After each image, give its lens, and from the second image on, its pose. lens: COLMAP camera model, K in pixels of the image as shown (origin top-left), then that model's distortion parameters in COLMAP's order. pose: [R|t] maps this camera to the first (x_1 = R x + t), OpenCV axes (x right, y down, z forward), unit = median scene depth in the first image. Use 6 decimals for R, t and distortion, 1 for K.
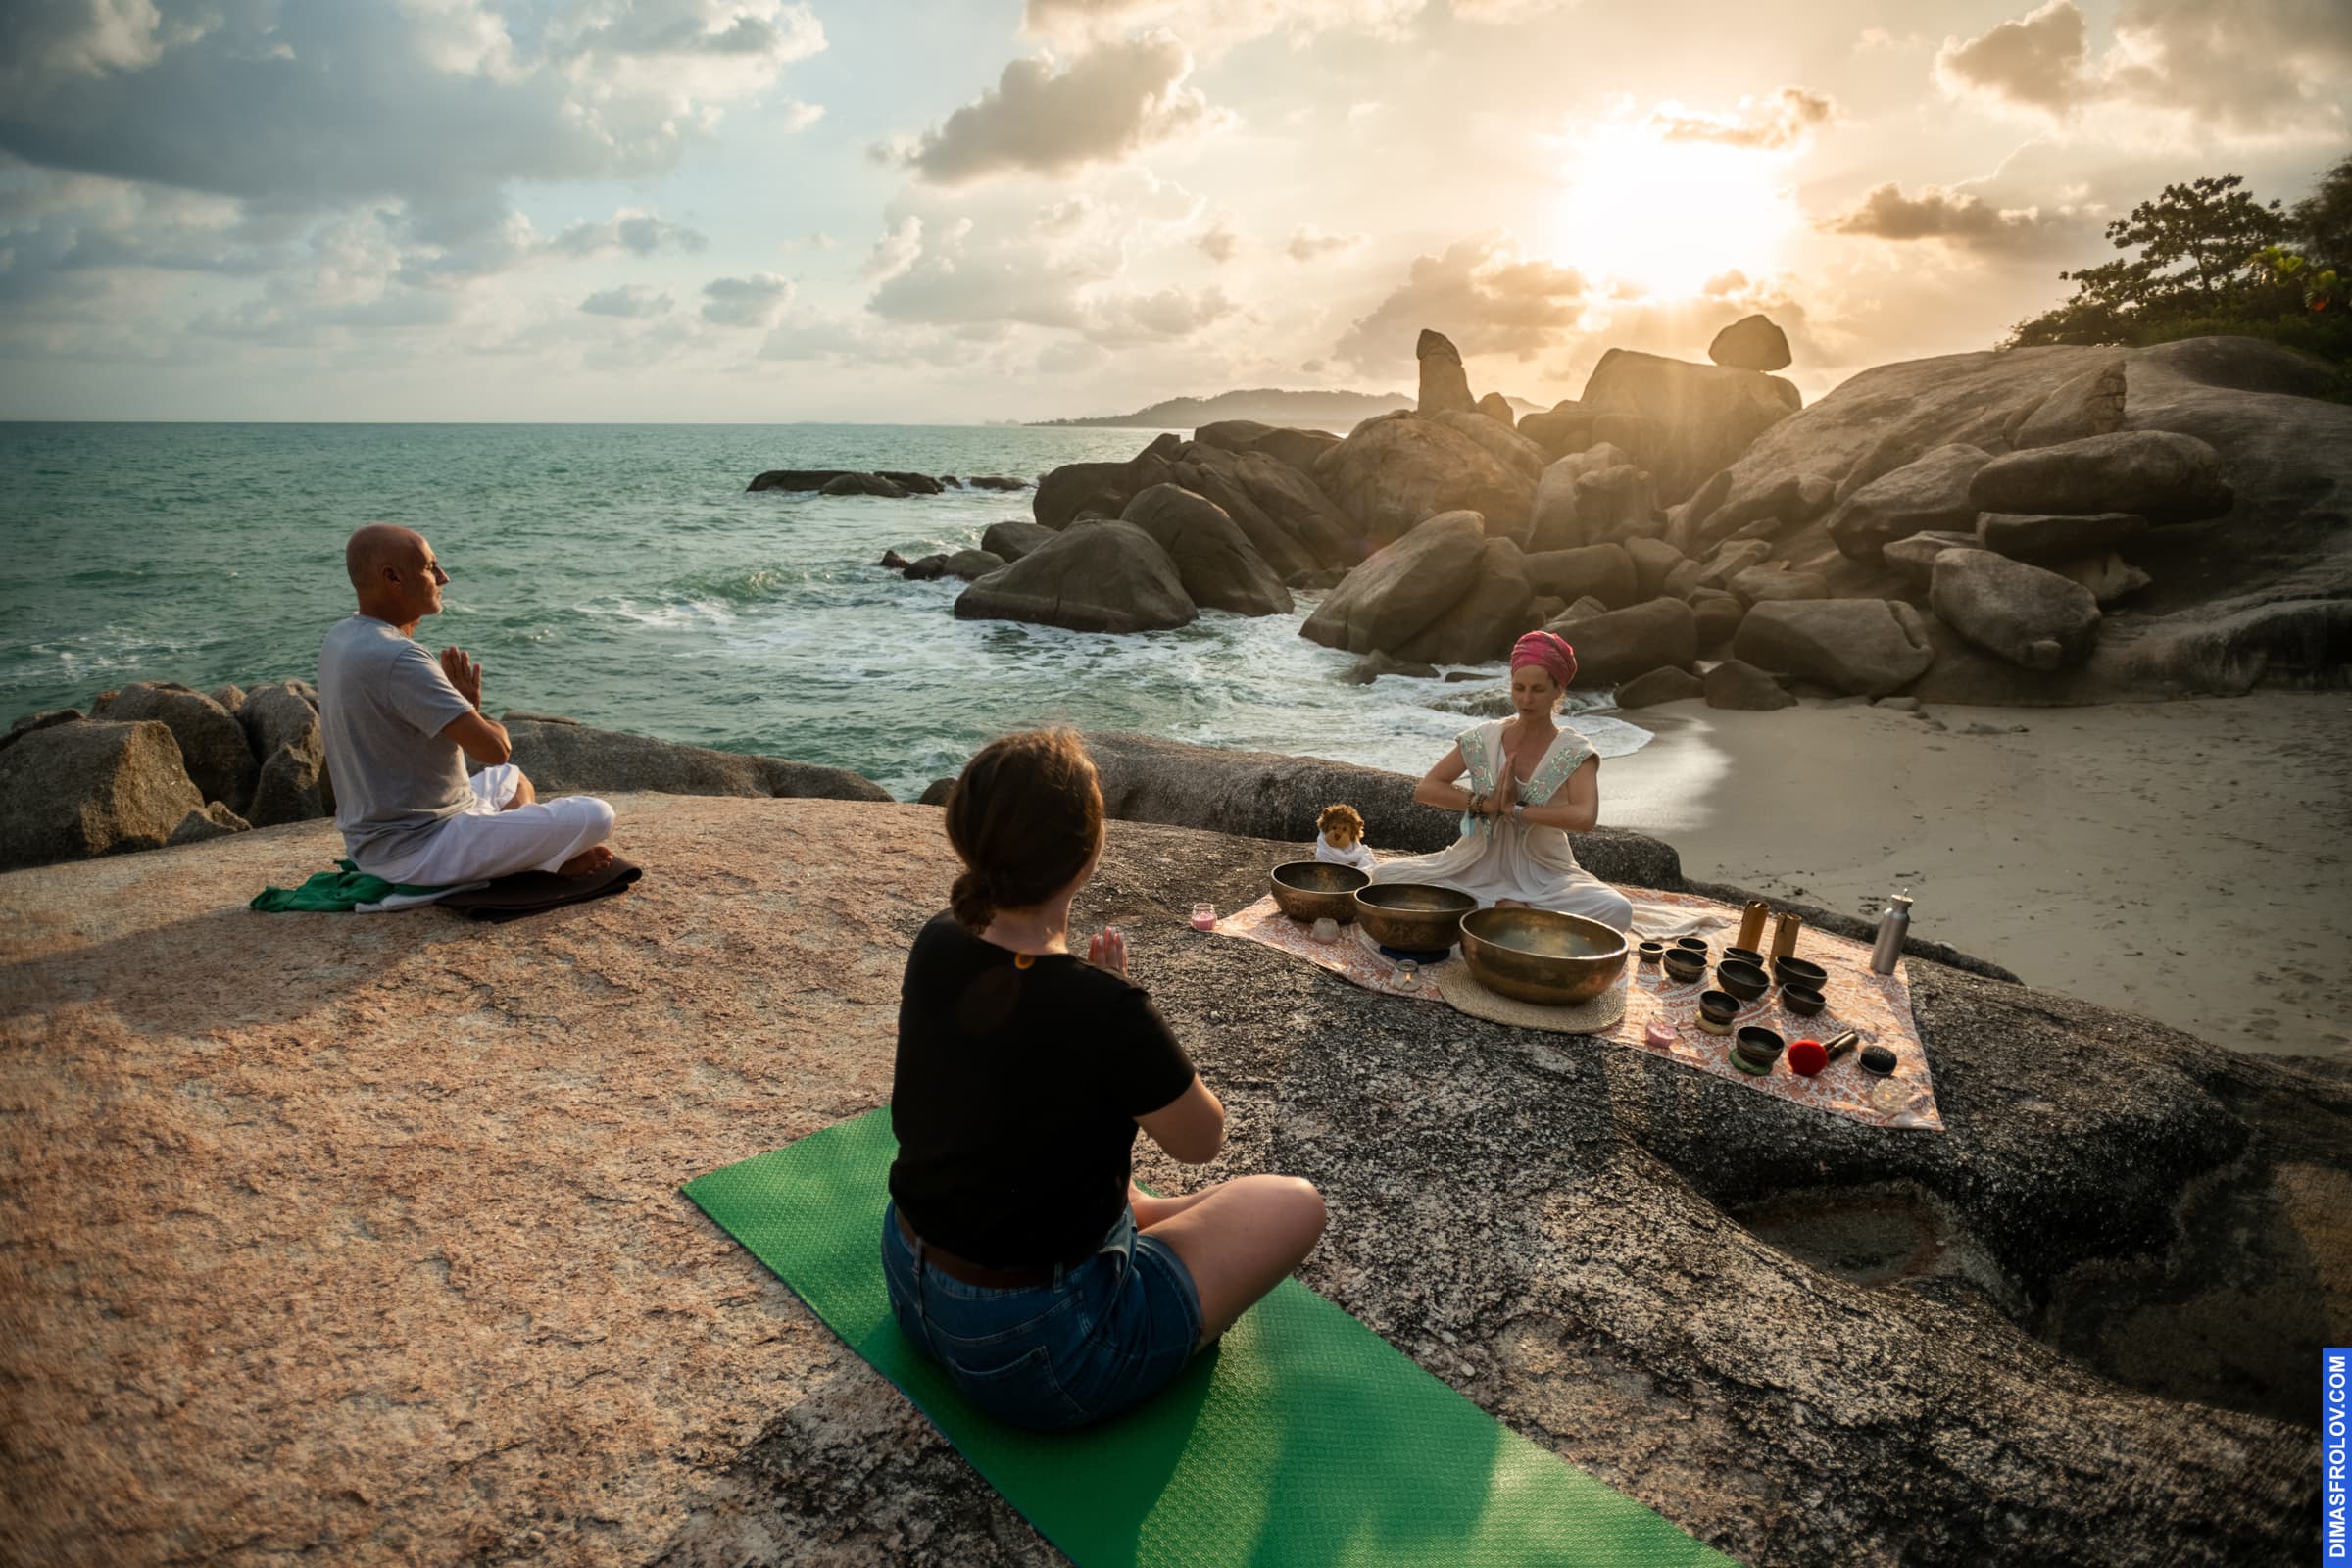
lens RADIAL K [[1170.4, 0, 1183.9], [0, 1170.4, 778.0], [0, 0, 1]] dist [-0.059790, 0.020410]
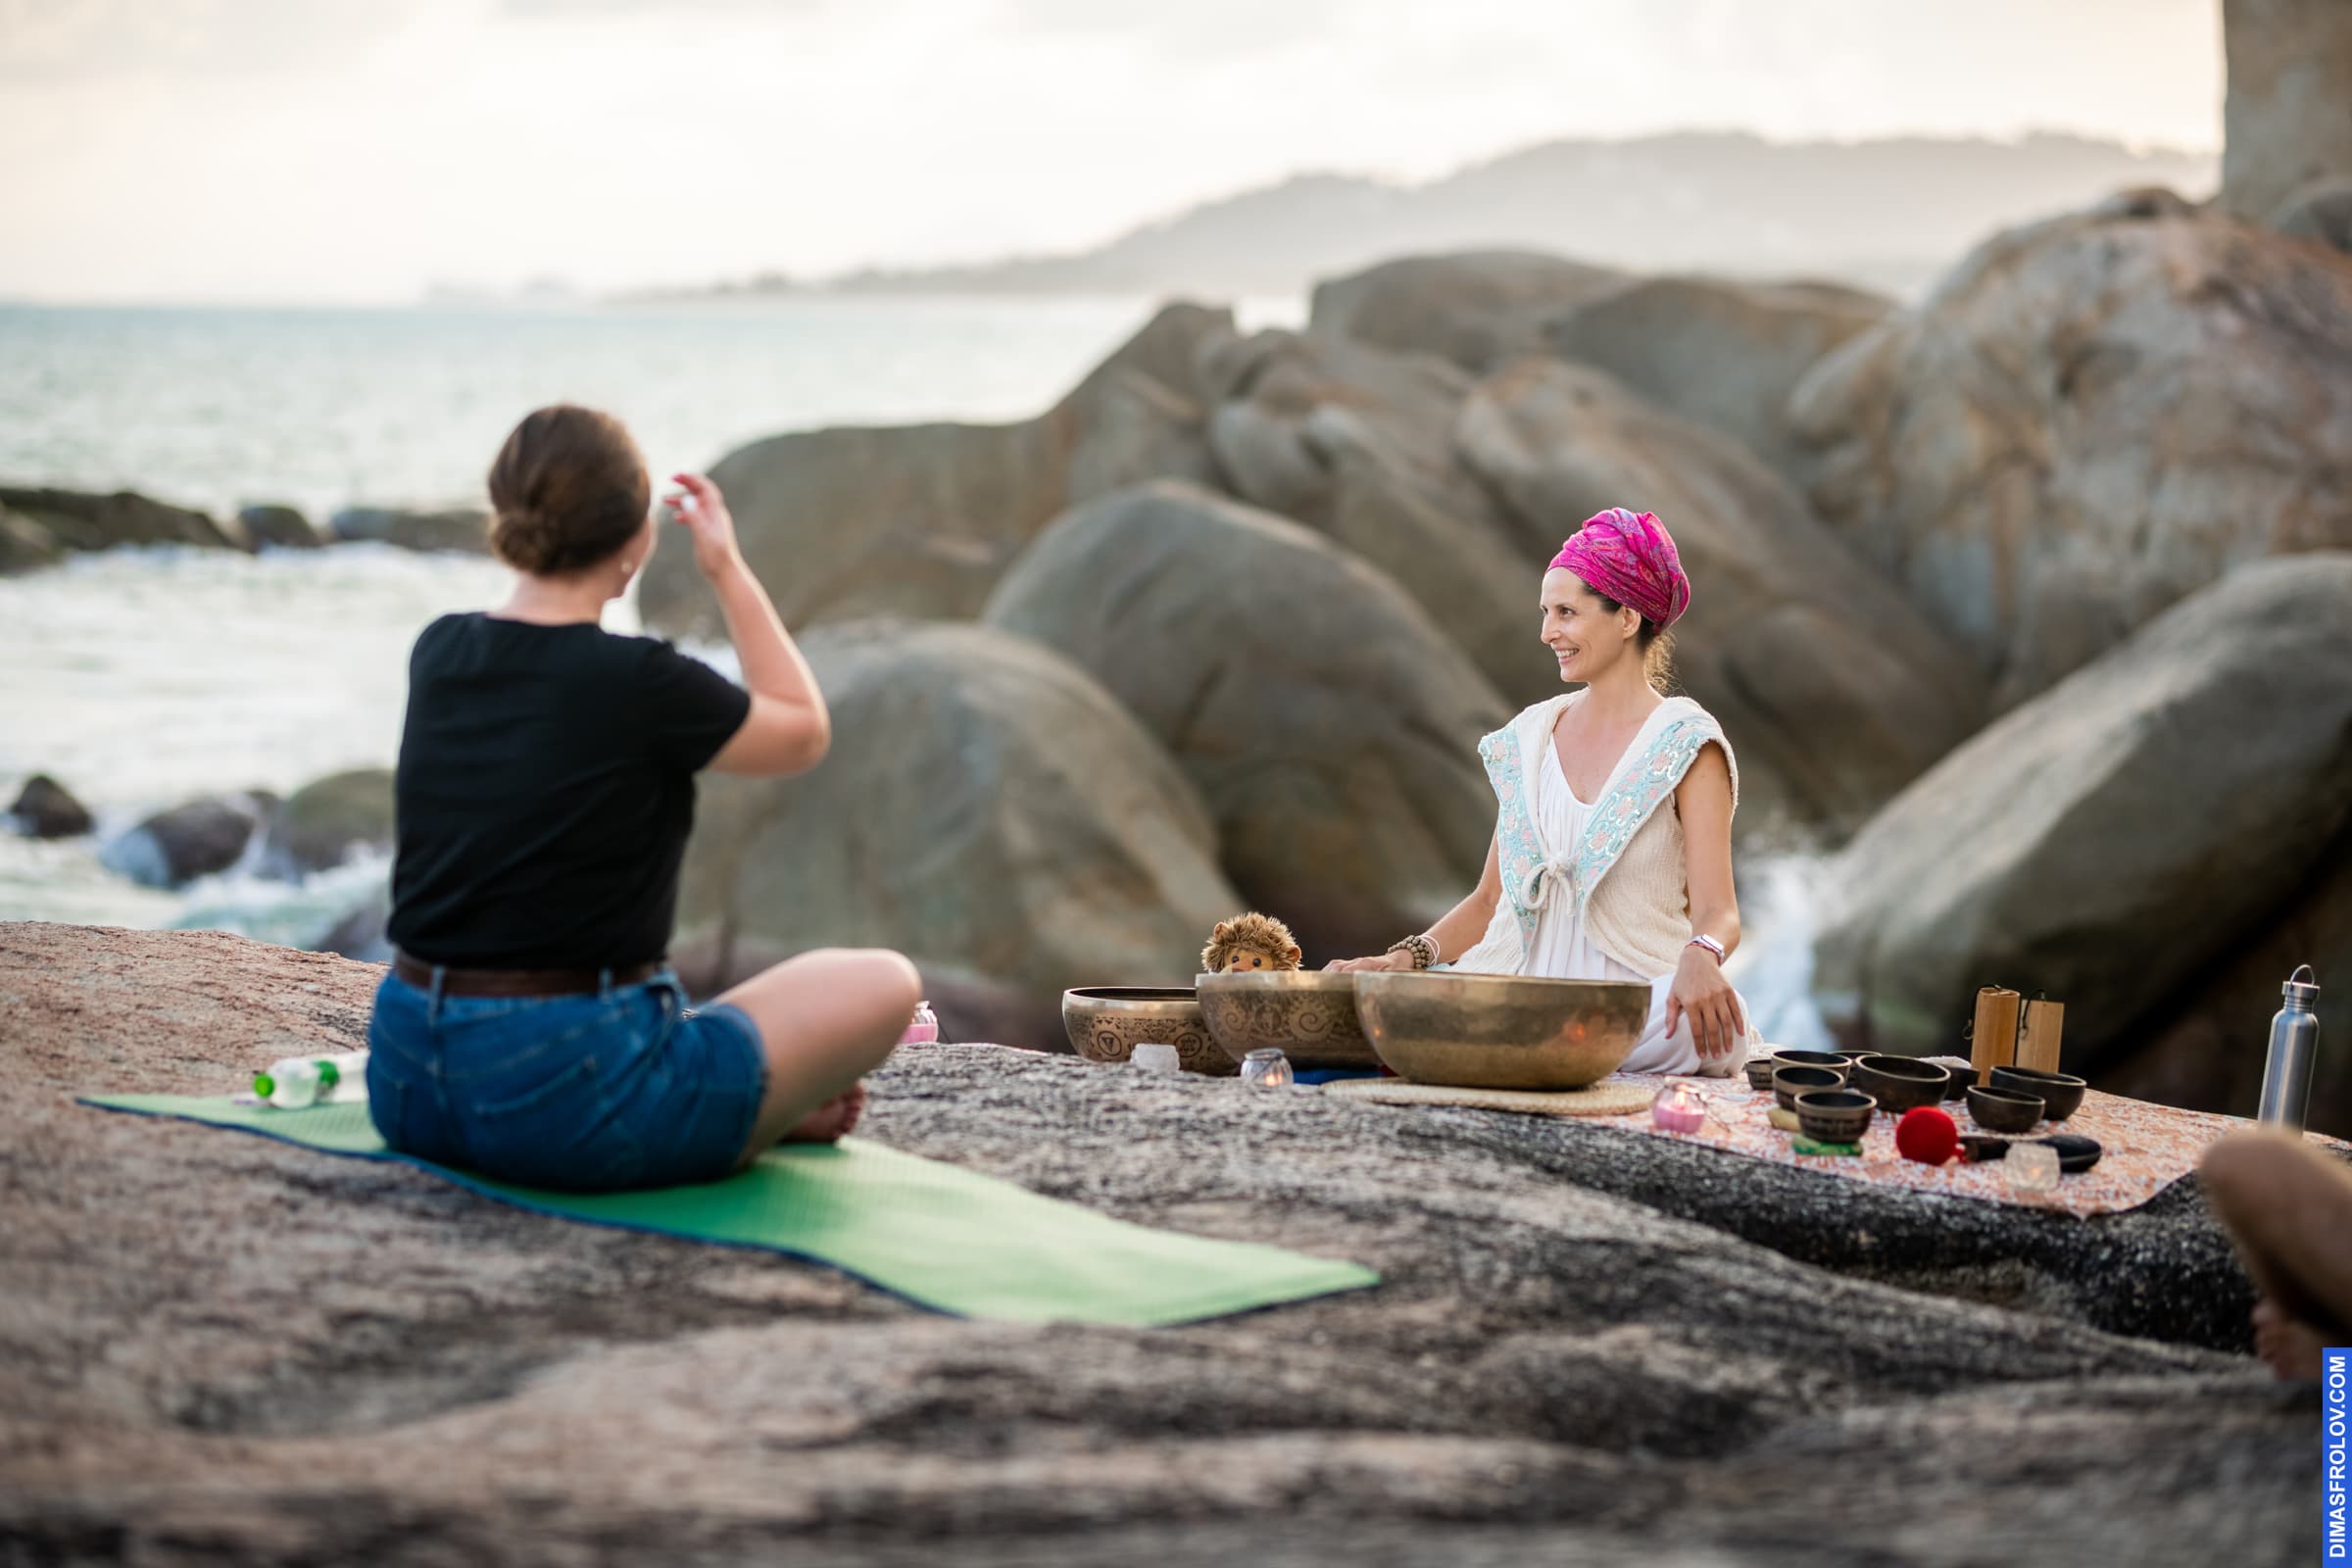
lens RADIAL K [[5487.0, 0, 1177.3], [0, 5487.0, 784.5], [0, 0, 1]] dist [0.033923, -0.737120]
pose [[0.999552, -0.011157, -0.027762, 0.061397], [0.005281, 0.979095, -0.203334, 0.153338], [0.029450, 0.203096, 0.978716, -0.420689]]
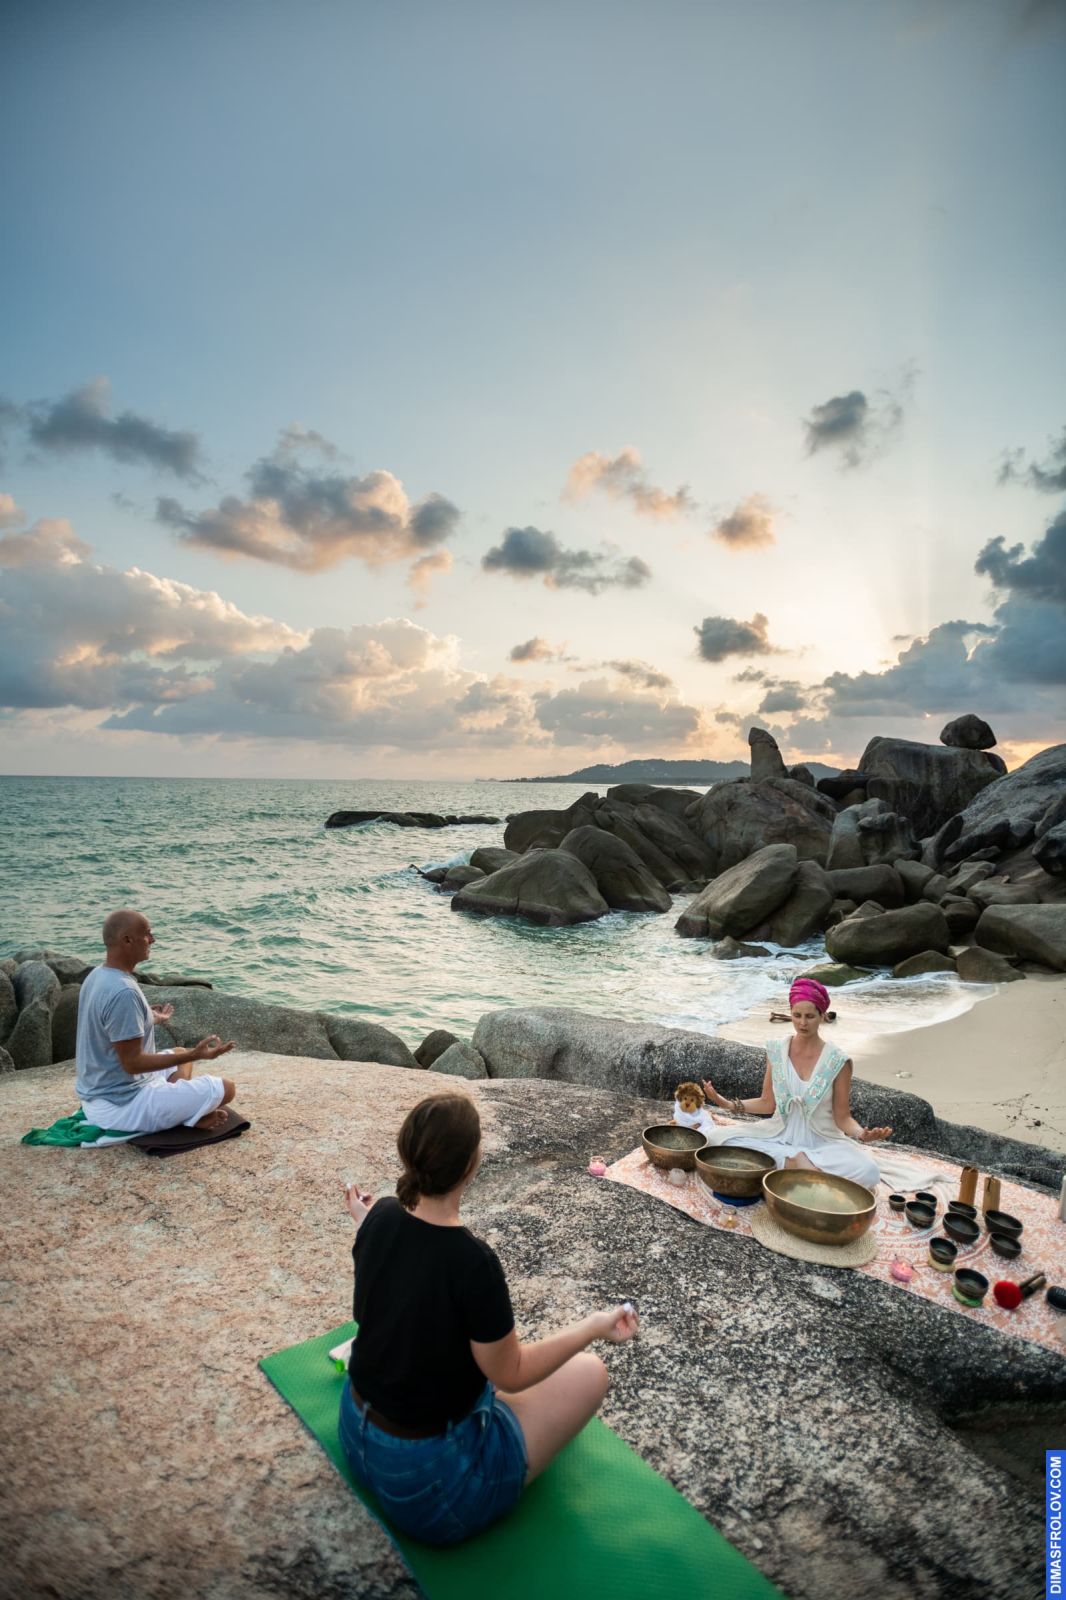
lens RADIAL K [[771.0, 0, 530.5], [0, 771.0, 796.6], [0, 0, 1]] dist [-0.055276, 0.018960]
pose [[0.995782, -0.001158, -0.091743, 0.006666], [-0.023791, 0.962461, -0.270377, -0.023390], [0.088612, 0.271419, 0.958373, -0.032726]]
